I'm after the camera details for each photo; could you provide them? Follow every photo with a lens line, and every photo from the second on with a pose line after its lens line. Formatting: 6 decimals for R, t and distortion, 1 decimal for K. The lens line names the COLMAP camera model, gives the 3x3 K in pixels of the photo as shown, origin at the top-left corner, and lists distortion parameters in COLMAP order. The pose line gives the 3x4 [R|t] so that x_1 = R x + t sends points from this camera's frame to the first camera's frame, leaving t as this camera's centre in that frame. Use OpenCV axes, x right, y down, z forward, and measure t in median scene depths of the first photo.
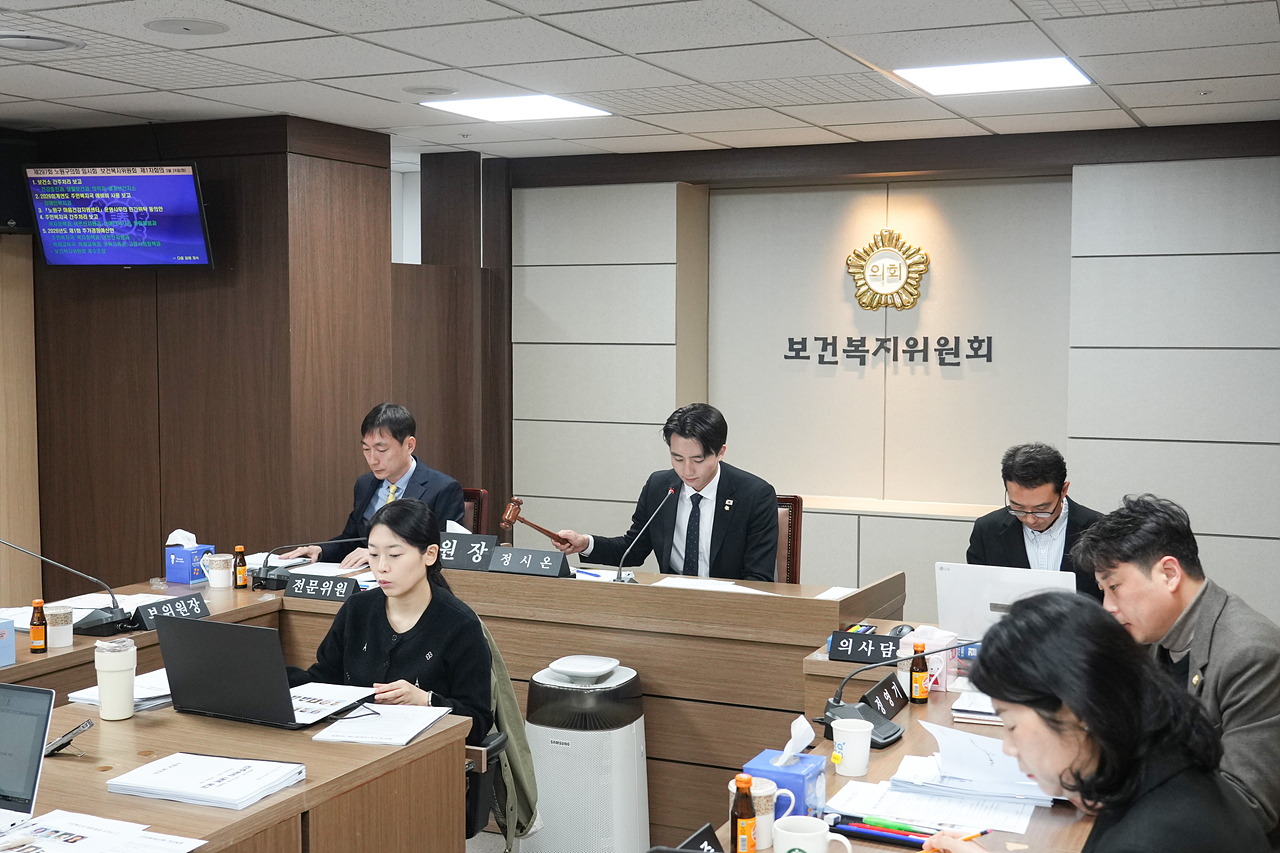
lens RADIAL K [[1450.5, 0, 640.0], [0, 1450.5, 426.5], [0, 0, 1]] dist [-0.017740, -0.020516]
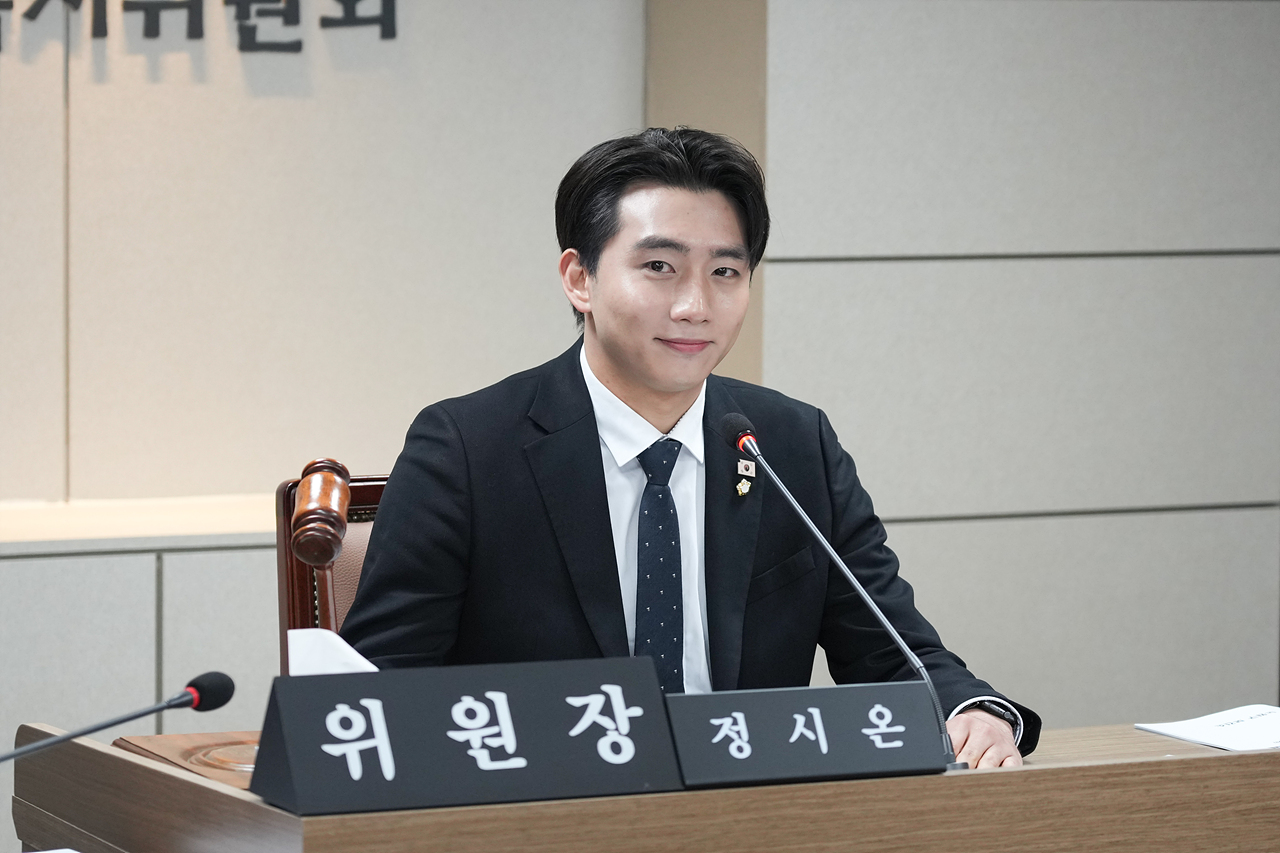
lens RADIAL K [[4622.6, 0, 640.0], [0, 4622.6, 426.5], [0, 0, 1]] dist [-0.041347, 0.532081]
pose [[0.642046, -0.061945, 0.764160, -0.494095], [0.042353, 0.998074, 0.045322, -0.003433], [-0.765496, 0.003266, 0.643433, 0.302035]]
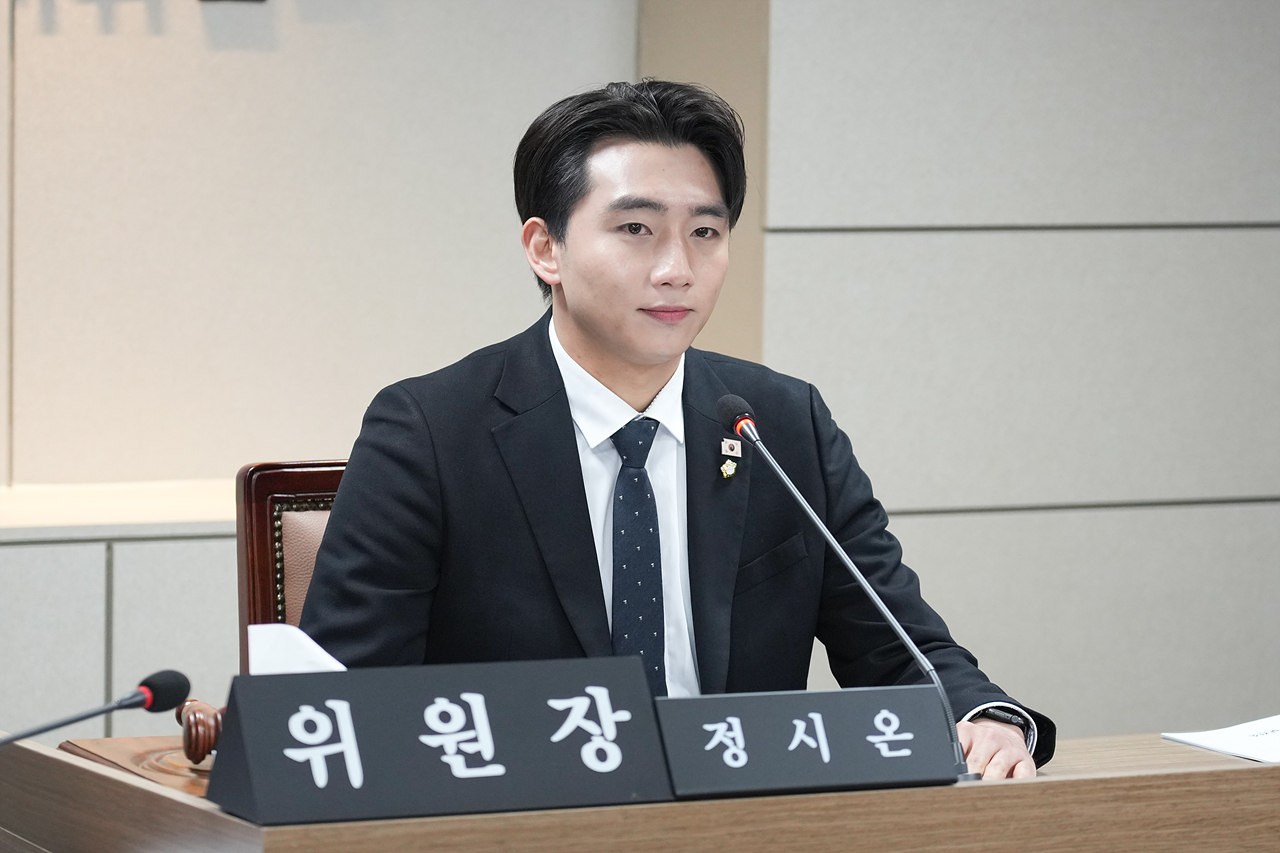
lens RADIAL K [[5019.0, 0, 640.0], [0, 5019.0, 426.5], [0, 0, 1]] dist [-0.013326, -0.713171]
pose [[0.641120, -0.060458, 0.765055, -0.496982], [0.036018, 0.998164, 0.048696, -0.003456], [-0.766595, -0.003664, 0.642121, 0.299314]]
